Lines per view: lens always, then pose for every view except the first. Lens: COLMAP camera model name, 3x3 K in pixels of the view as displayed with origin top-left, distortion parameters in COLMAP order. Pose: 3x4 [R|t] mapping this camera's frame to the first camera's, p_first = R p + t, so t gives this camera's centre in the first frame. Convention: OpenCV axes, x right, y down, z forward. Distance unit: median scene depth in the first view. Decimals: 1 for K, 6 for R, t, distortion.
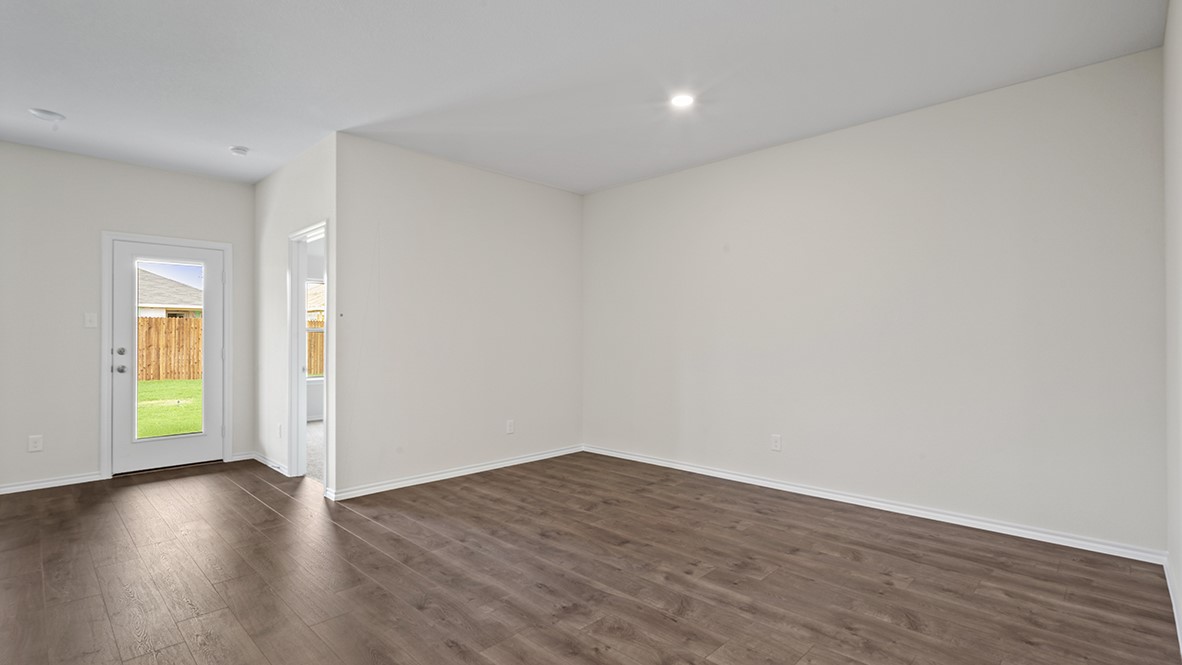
lens RADIAL K [[540.1, 0, 595.1], [0, 540.1, 328.9], [0, 0, 1]] dist [-0.003840, 0.002073]
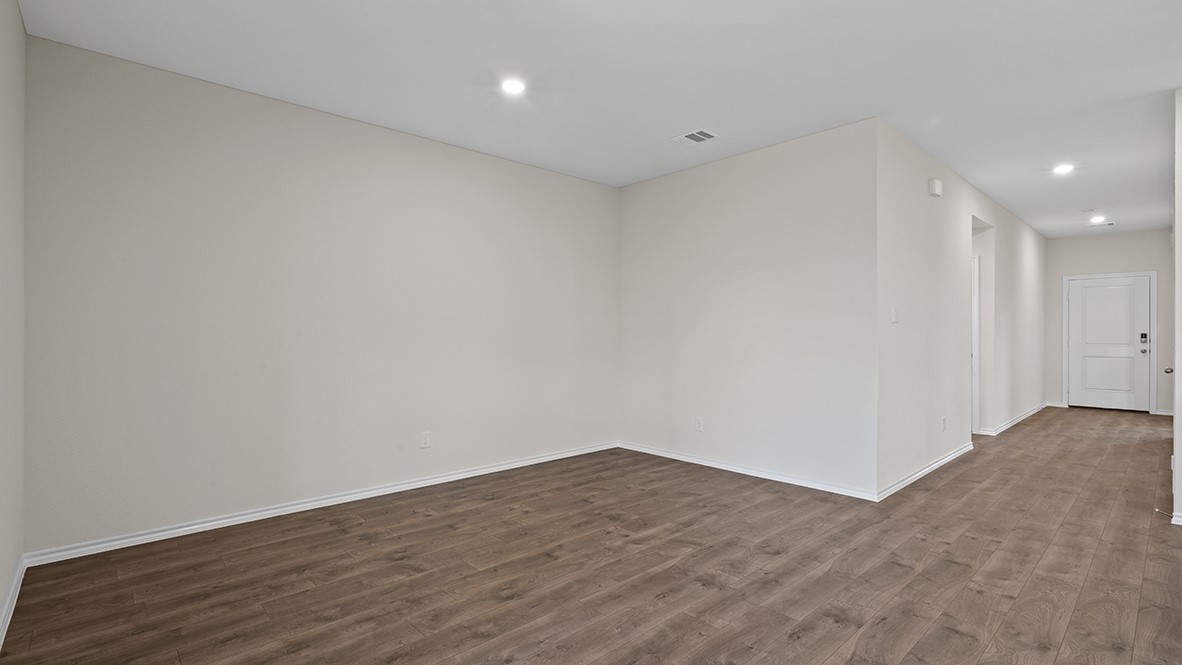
lens RADIAL K [[540.1, 0, 589.7], [0, 540.1, 333.5], [0, 0, 1]] dist [-0.003840, 0.002073]
pose [[0.066286, 0.002702, 0.997797, -0.786013], [-0.018079, 0.999835, -0.001506, 0.017661], [-0.997637, -0.017939, 0.066324, 0.804512]]
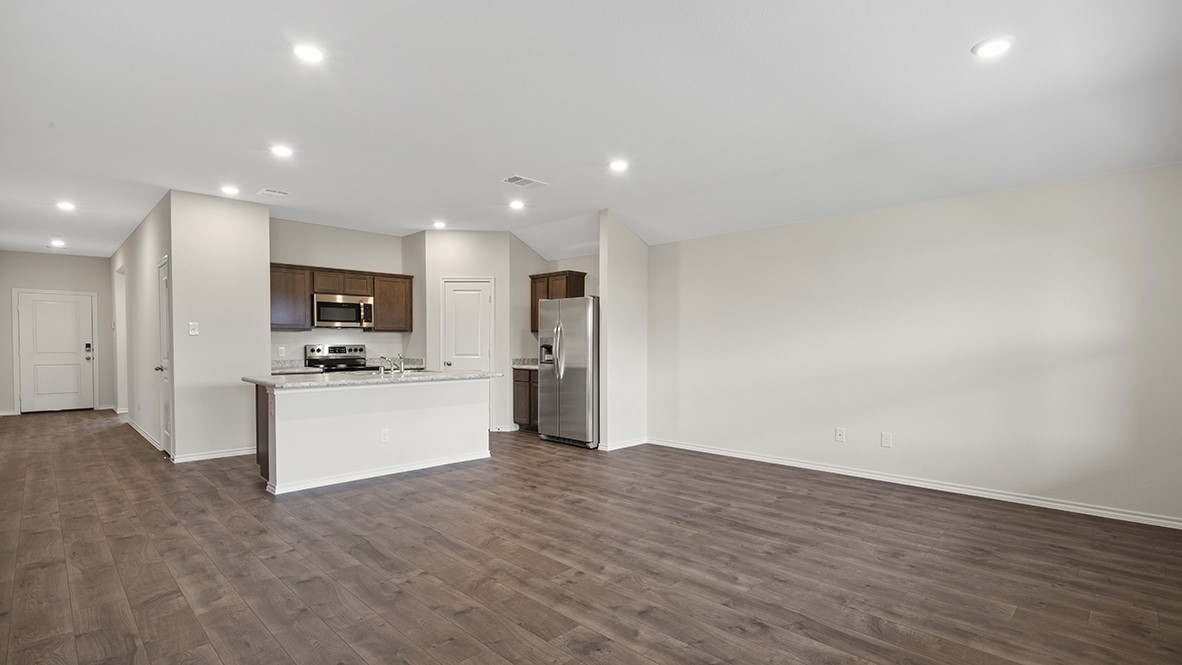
lens RADIAL K [[540.1, 0, 601.9], [0, 540.1, 355.2], [0, 0, 1]] dist [-0.003840, 0.002073]
pose [[-0.999987, 0.001867, 0.004702, -0.988601], [0.001885, 0.999991, 0.003675, 0.026151], [-0.004695, 0.003683, -0.999982, 1.372057]]
